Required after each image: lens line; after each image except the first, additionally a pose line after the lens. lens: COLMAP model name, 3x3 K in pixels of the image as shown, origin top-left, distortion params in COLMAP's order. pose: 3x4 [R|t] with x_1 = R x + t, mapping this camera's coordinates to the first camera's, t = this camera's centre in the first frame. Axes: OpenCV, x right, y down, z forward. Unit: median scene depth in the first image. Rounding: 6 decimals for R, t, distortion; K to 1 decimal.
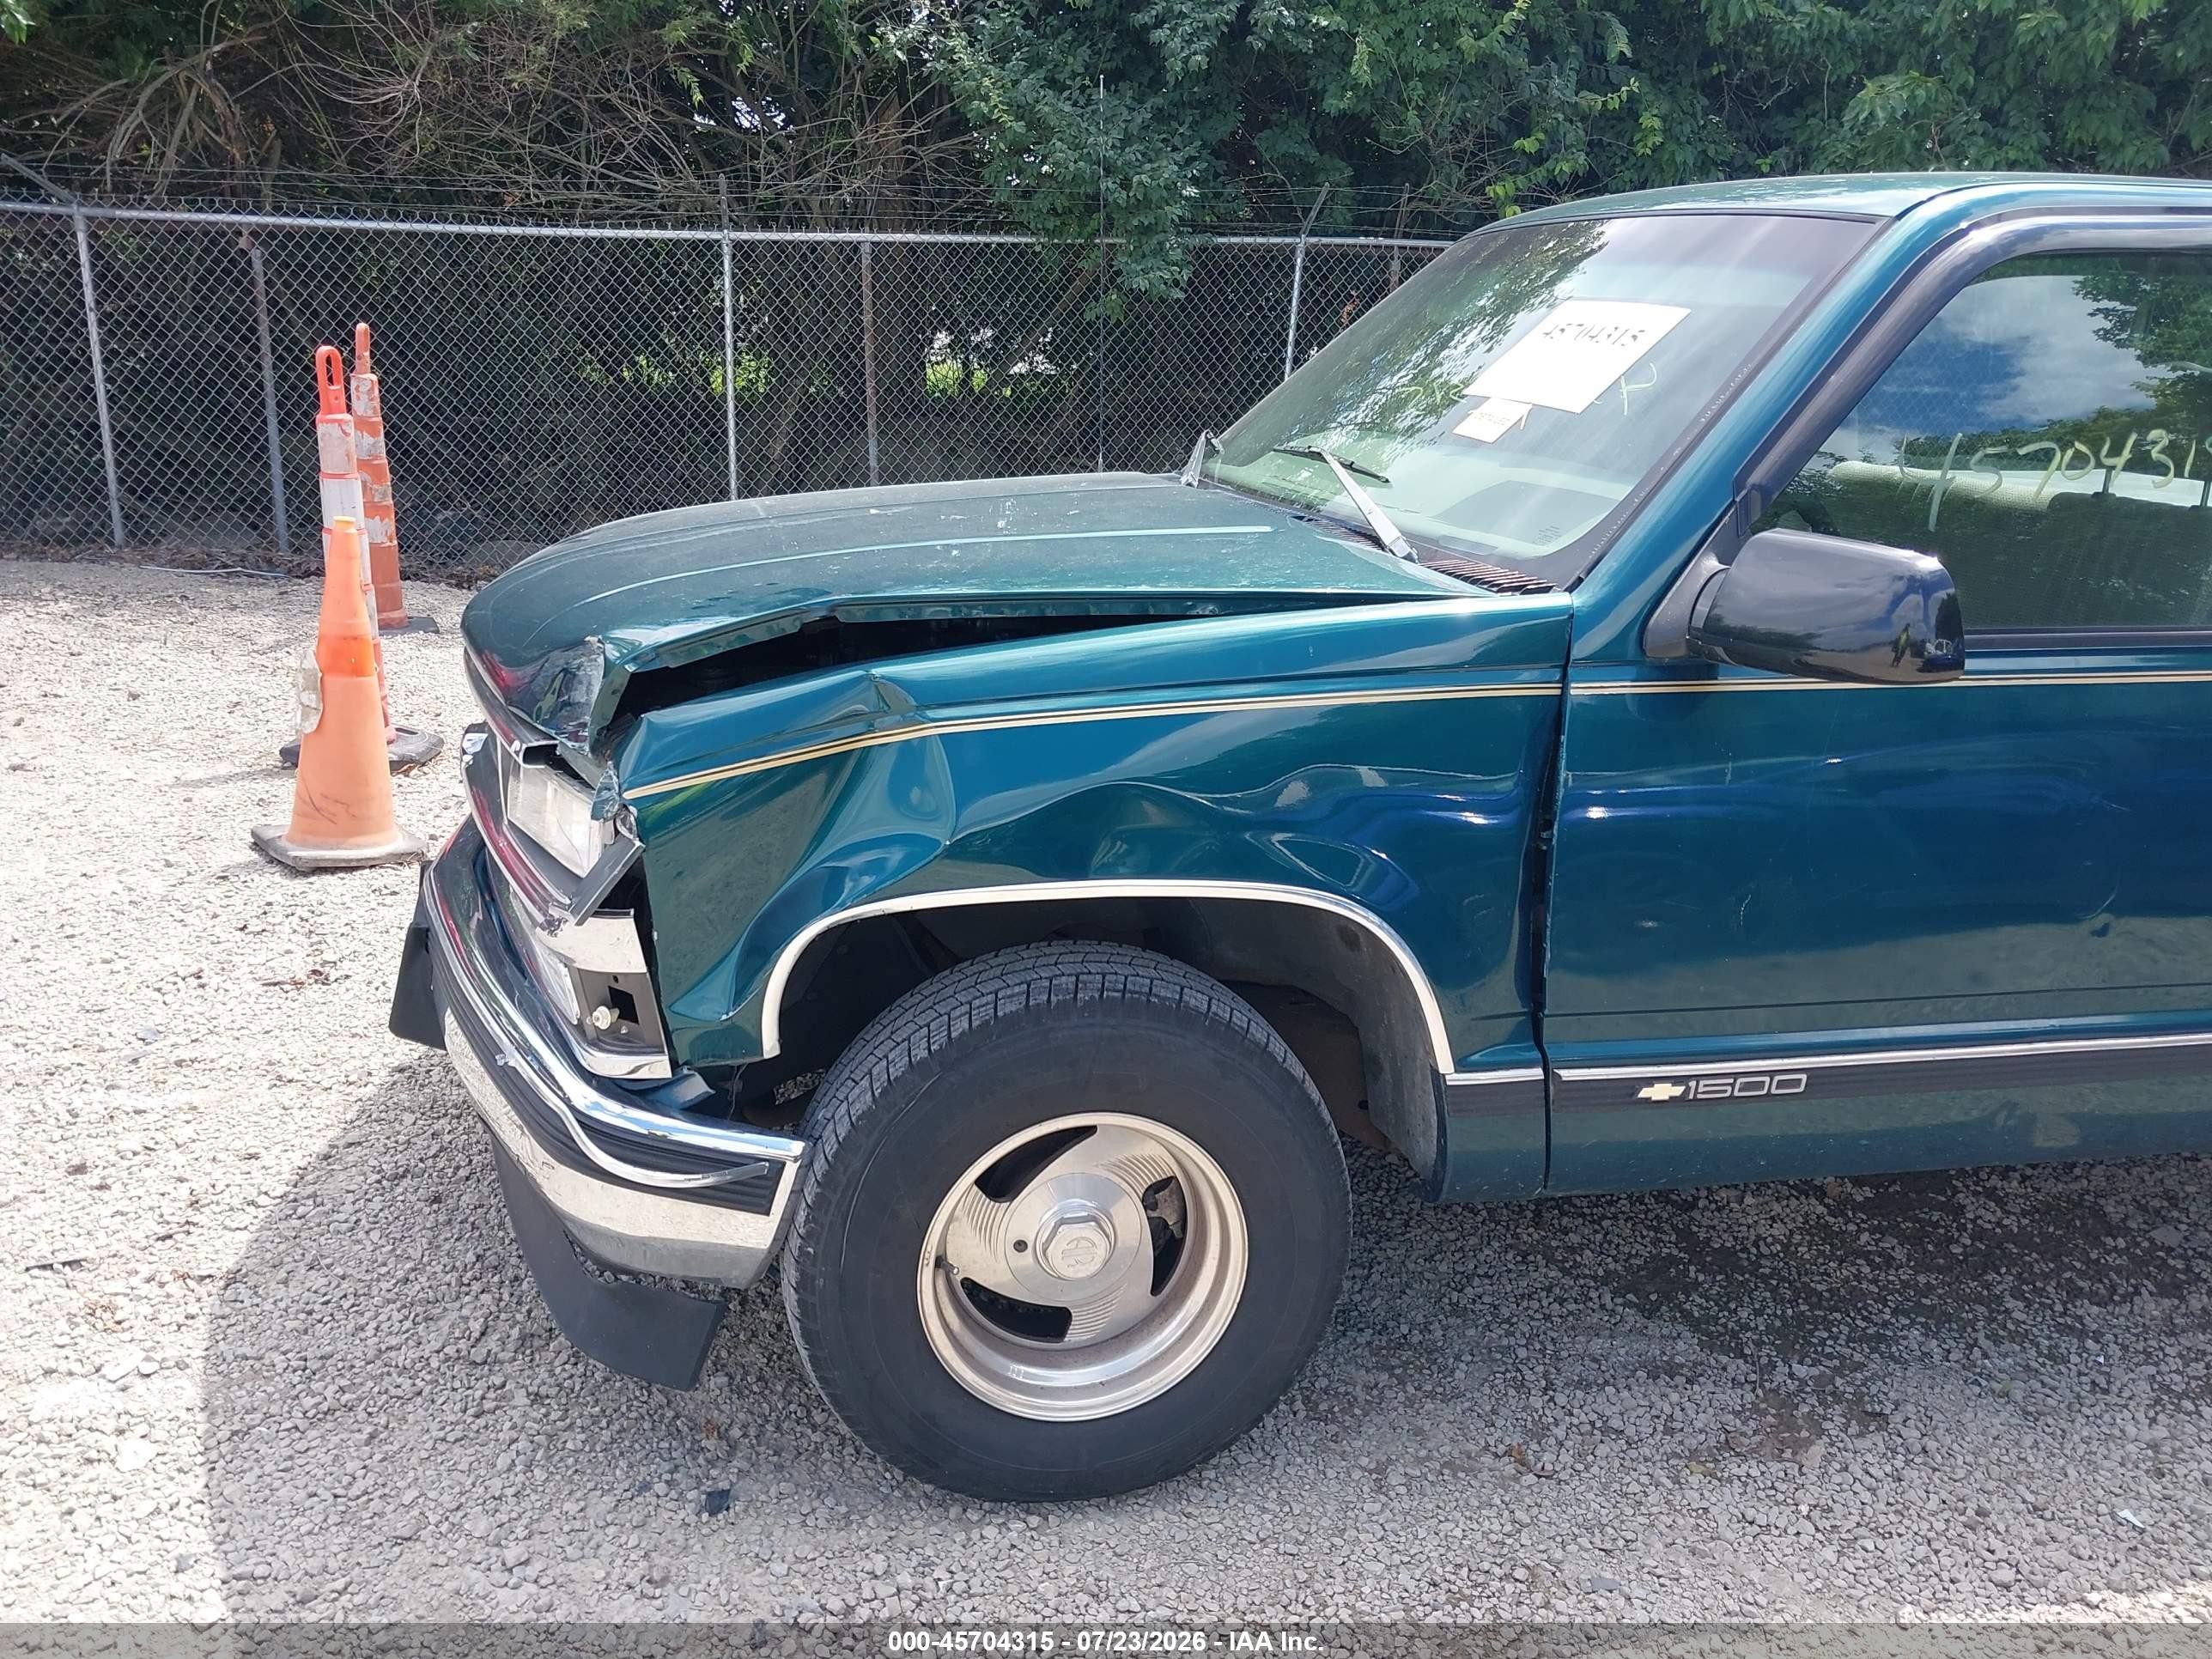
lens RADIAL K [[1740.8, 0, 1123.7], [0, 1740.8, 839.3], [0, 0, 1]] dist [-0.000991, 0.004382]
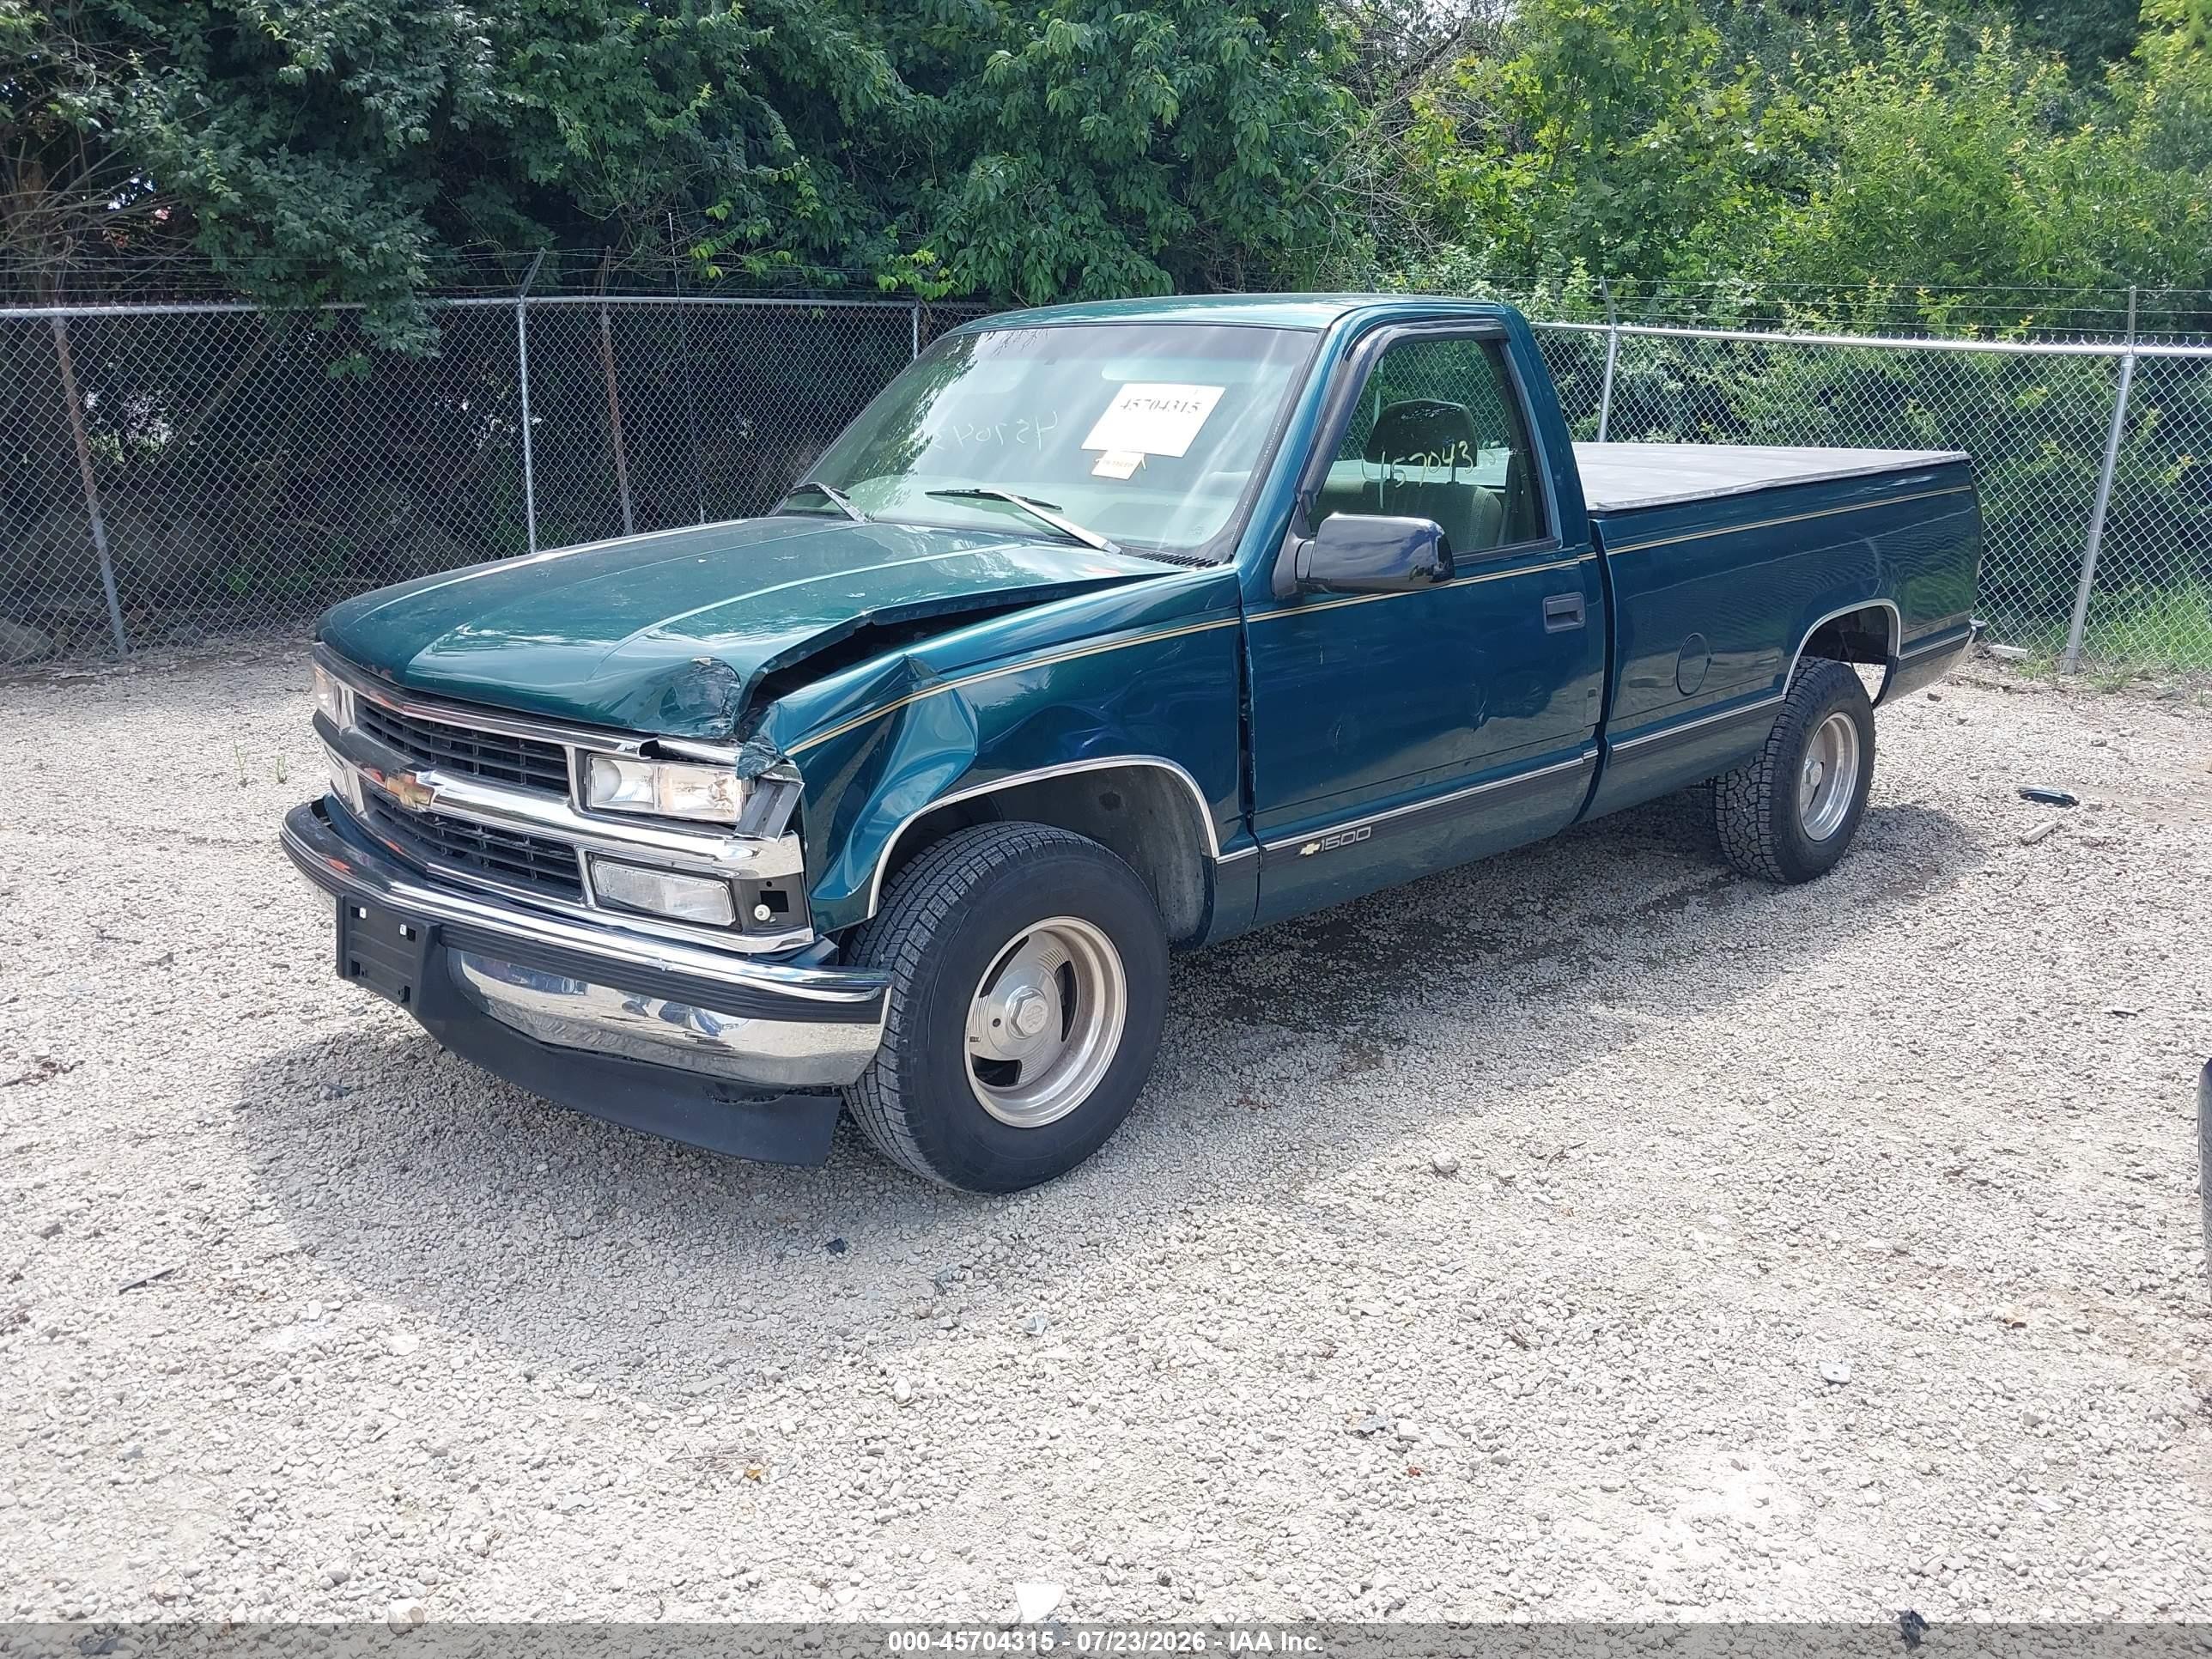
lens RADIAL K [[1756.9, 0, 1116.3], [0, 1756.9, 822.4], [0, 0, 1]] dist [0.020720, 0.000391]
pose [[0.859533, -0.172646, 0.481036, -0.611591], [0.183914, 0.982648, 0.024052, 0.038813], [-0.476842, 0.067796, 0.876371, -0.371843]]
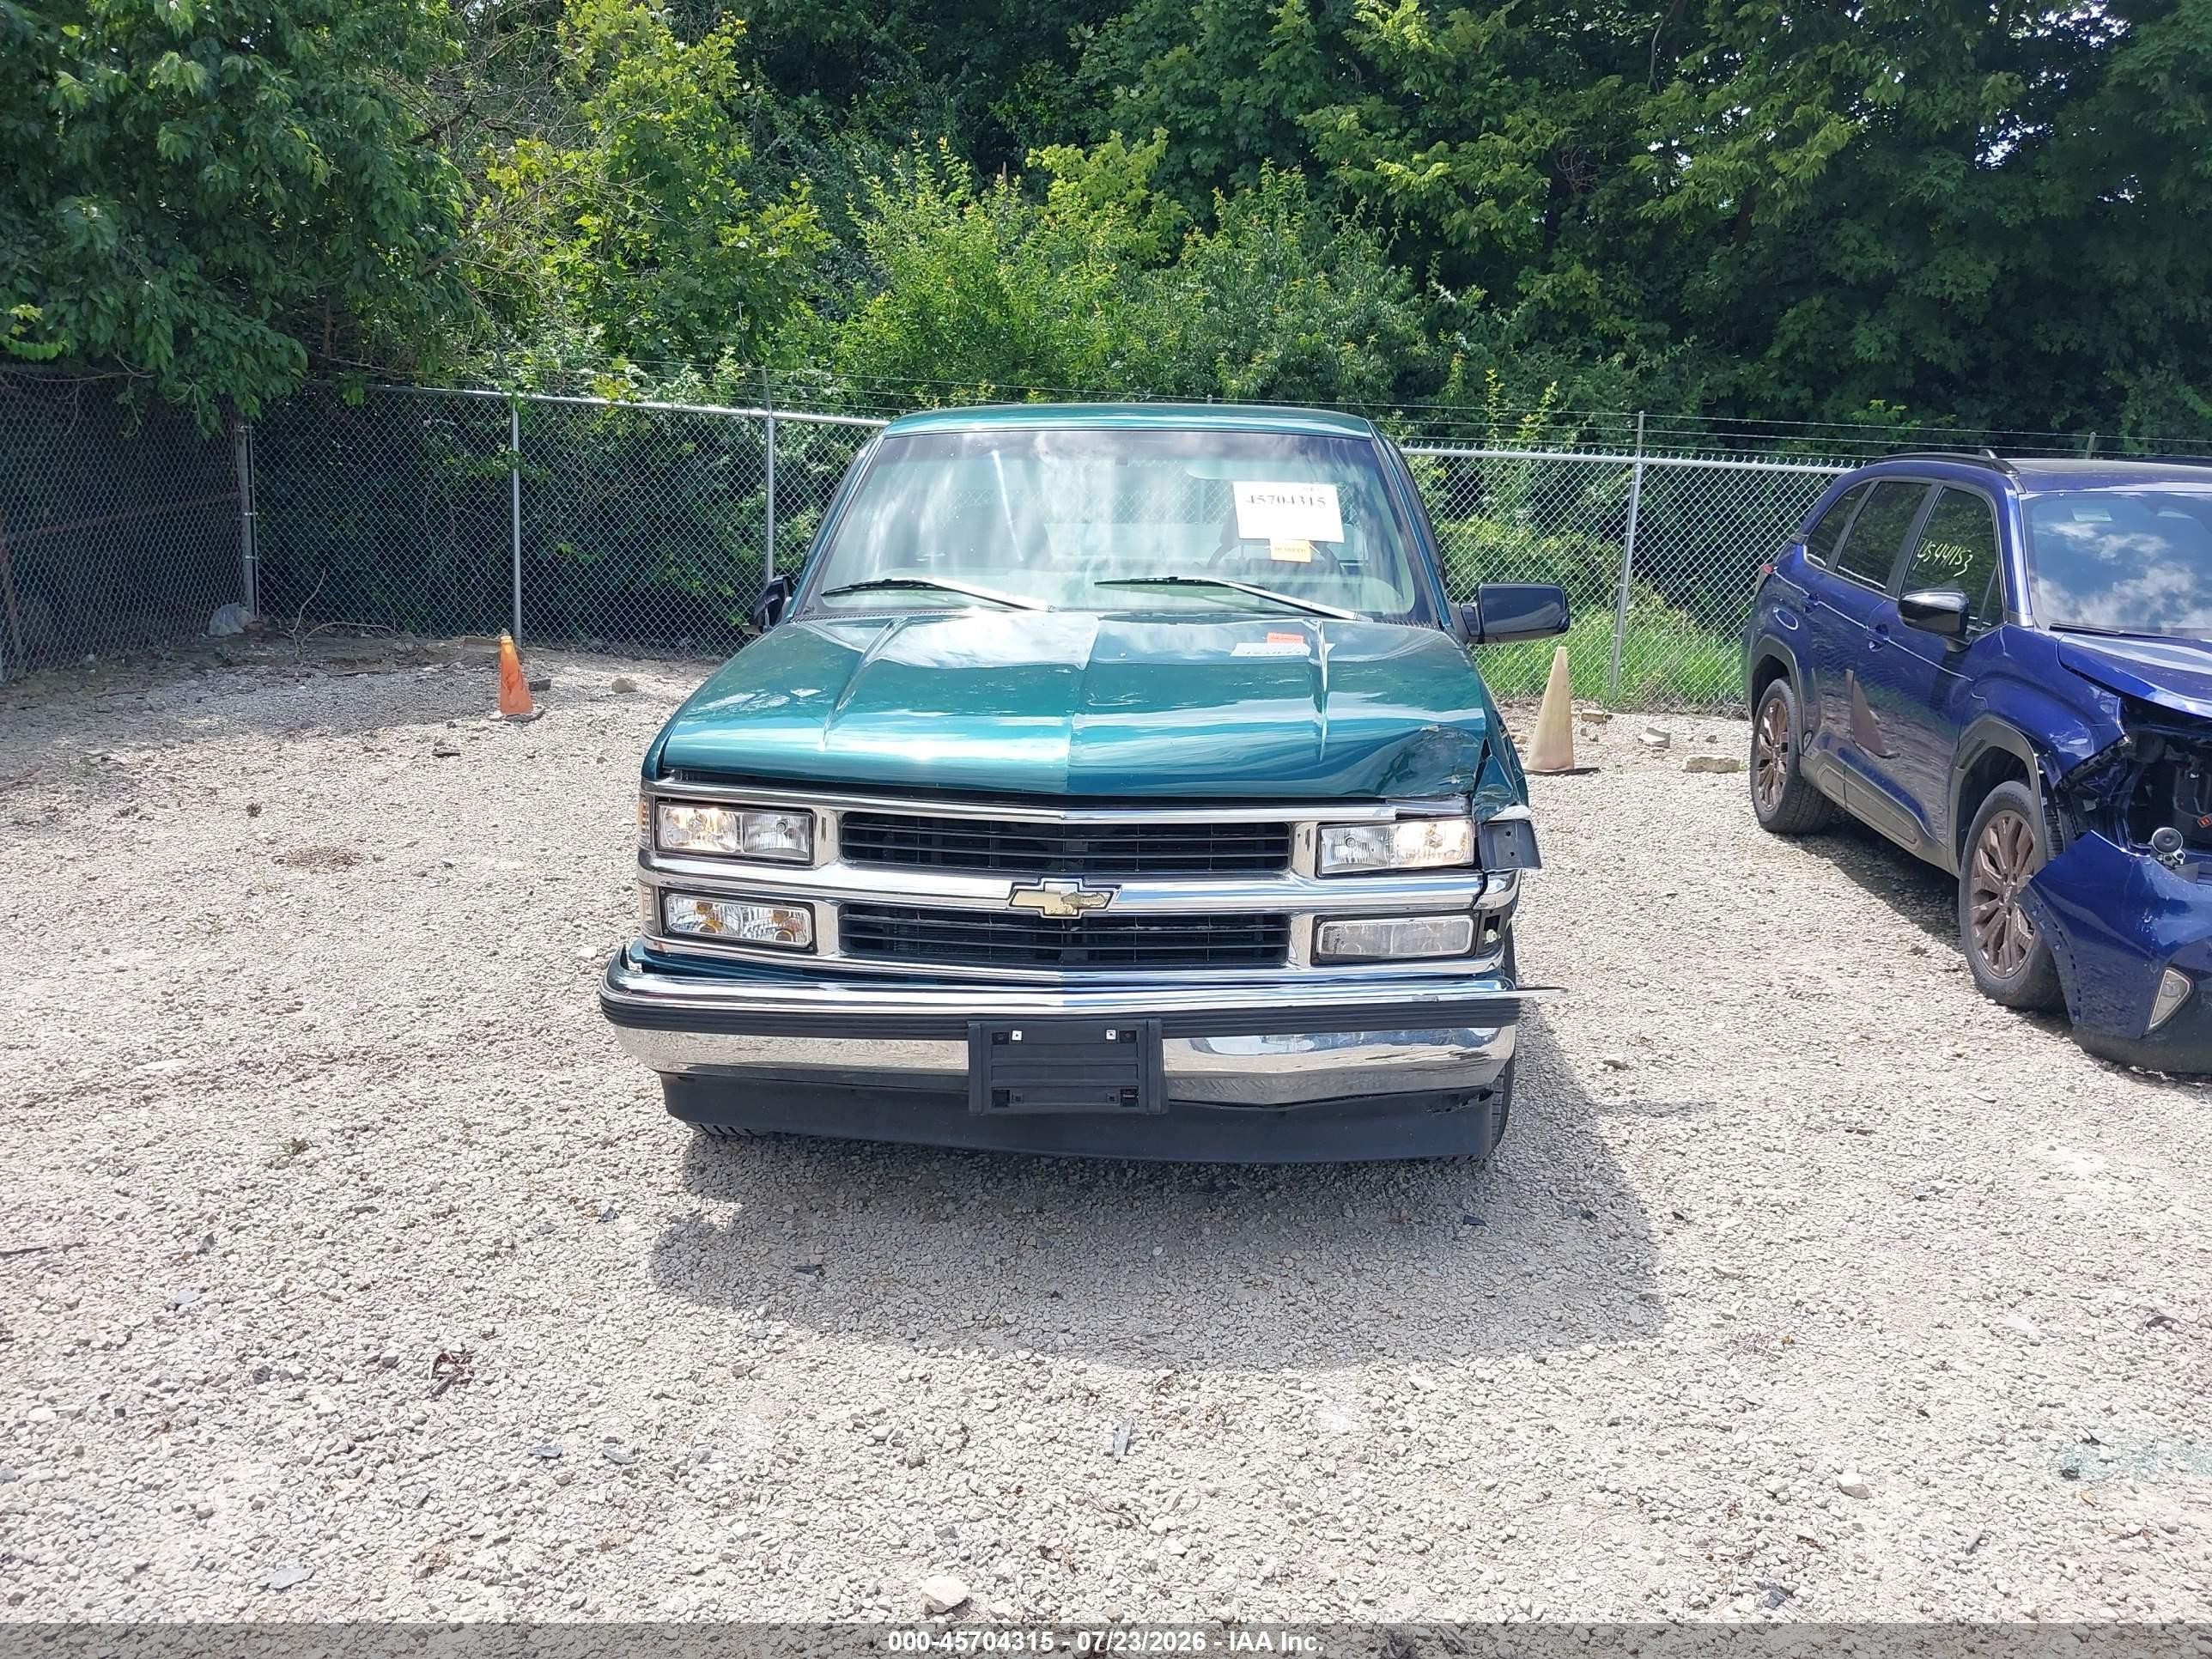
lens RADIAL K [[1732.5, 0, 1126.4], [0, 1732.5, 780.4], [0, 0, 1]] dist [0.118444, -0.419824]
pose [[0.305393, -0.221680, 0.926063, -1.632435], [0.274487, 0.951737, 0.137307, -0.314730], [-0.911807, 0.212259, 0.351502, 0.566927]]
